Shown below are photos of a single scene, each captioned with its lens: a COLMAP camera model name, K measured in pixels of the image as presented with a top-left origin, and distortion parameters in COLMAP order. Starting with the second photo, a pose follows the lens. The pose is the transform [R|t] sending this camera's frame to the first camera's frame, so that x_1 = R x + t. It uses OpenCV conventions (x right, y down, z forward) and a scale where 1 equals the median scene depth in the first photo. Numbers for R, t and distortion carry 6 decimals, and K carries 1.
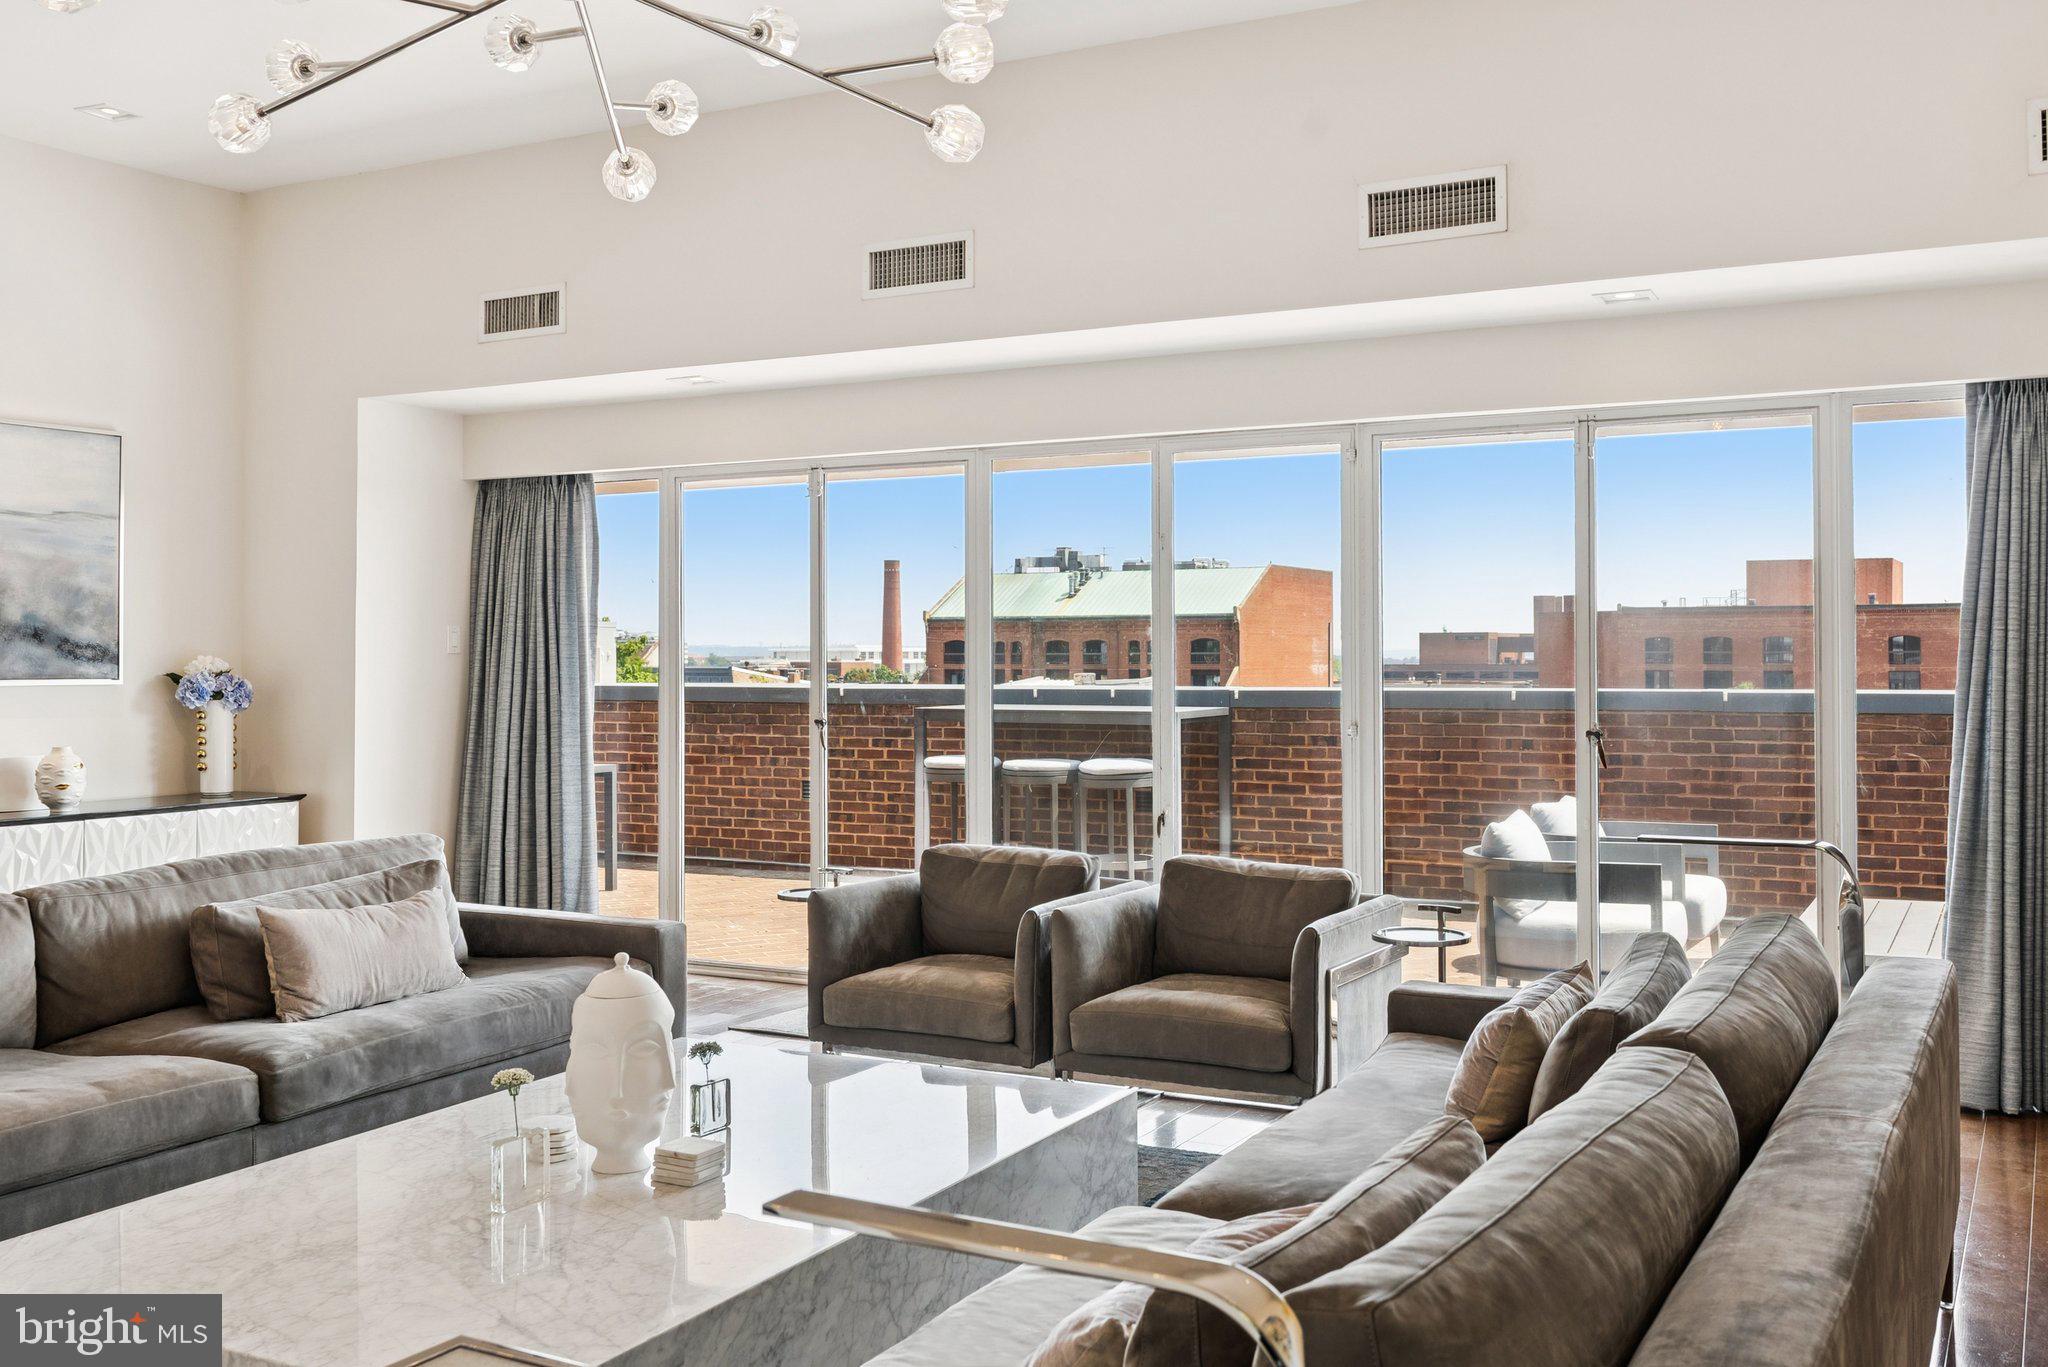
lens RADIAL K [[1924.0, 0, 1024.0], [0, 1924.0, 683.5], [0, 0, 1]] dist [0.004382, 0.002132]
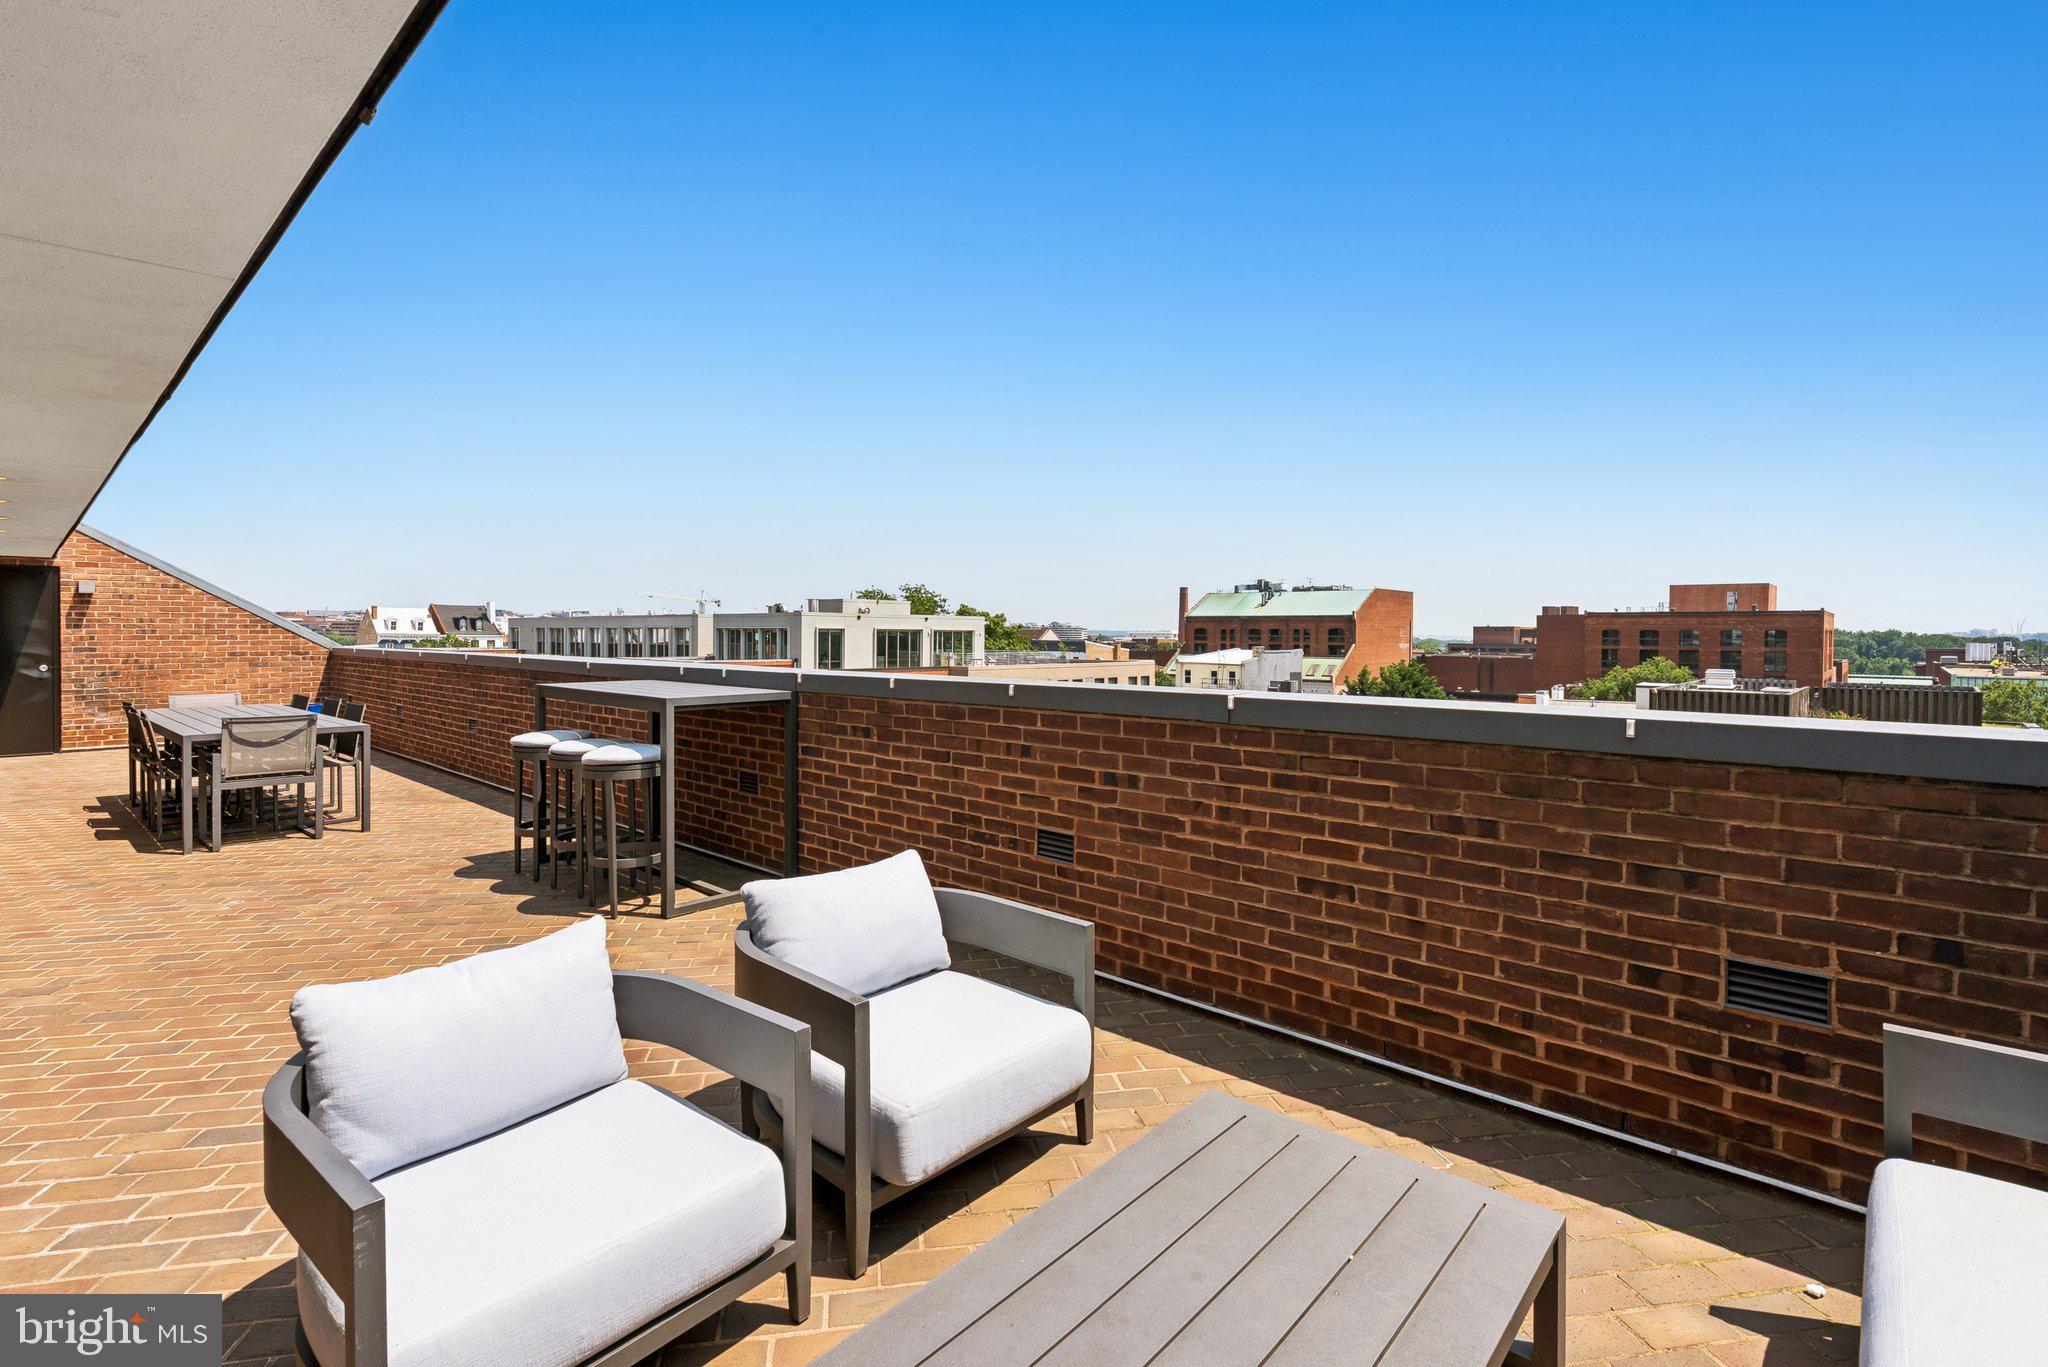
lens RADIAL K [[951.0, 0, 1025.3], [0, 951.0, 670.5], [0, 0, 1]] dist [-0.000059, 0.000382]
pose [[0.970373, 0.018985, -0.240863, 0.337584], [-0.013576, 0.999617, 0.024100, -0.011034], [0.241228, -0.020116, 0.970260, 0.580236]]
